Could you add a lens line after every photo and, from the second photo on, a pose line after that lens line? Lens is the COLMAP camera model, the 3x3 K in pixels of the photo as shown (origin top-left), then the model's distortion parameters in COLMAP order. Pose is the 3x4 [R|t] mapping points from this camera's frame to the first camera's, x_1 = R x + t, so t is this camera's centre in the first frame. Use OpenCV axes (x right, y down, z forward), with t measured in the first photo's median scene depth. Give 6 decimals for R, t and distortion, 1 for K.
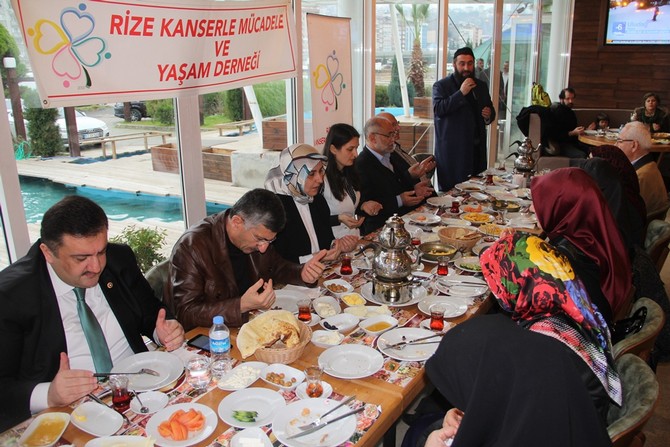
lens RADIAL K [[548.9, 0, 335.0], [0, 548.9, 223.5], [0, 0, 1]] dist [-0.204764, 0.171379]
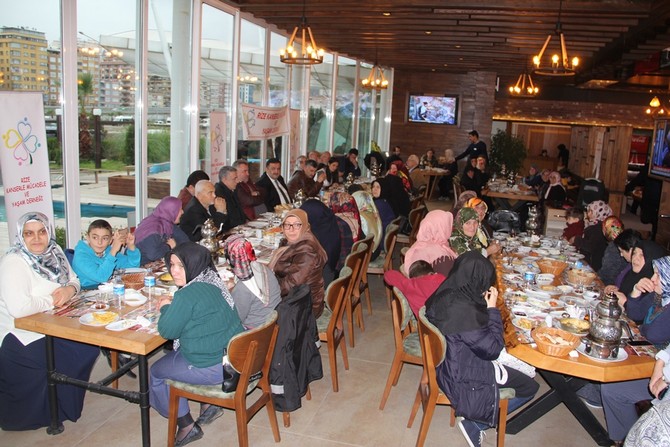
lens RADIAL K [[548.9, 0, 335.0], [0, 548.9, 223.5], [0, 0, 1]] dist [-0.204764, 0.171379]
pose [[0.949431, 0.000143, 0.313977, -0.842872], [0.031901, 0.994781, -0.096919, 0.494452], [-0.312352, 0.102034, 0.944471, -1.791074]]
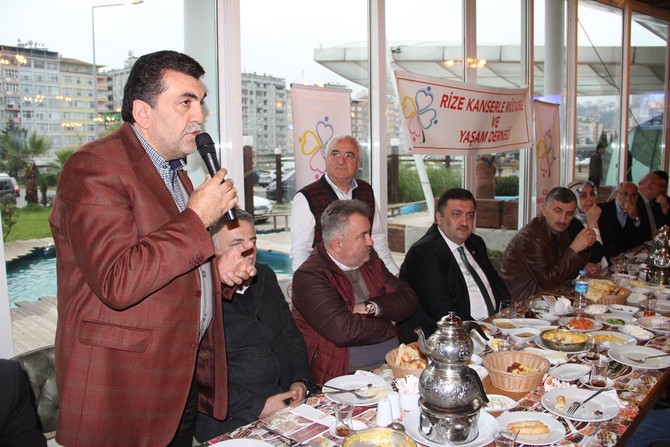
lens RADIAL K [[548.9, 0, 335.0], [0, 548.9, 223.5], [0, 0, 1]] dist [-0.204764, 0.171379]
pose [[0.977832, 0.022164, -0.208215, -0.333941], [-0.056853, 0.985130, -0.162133, 0.182872], [0.201525, 0.170376, 0.964551, -0.382405]]
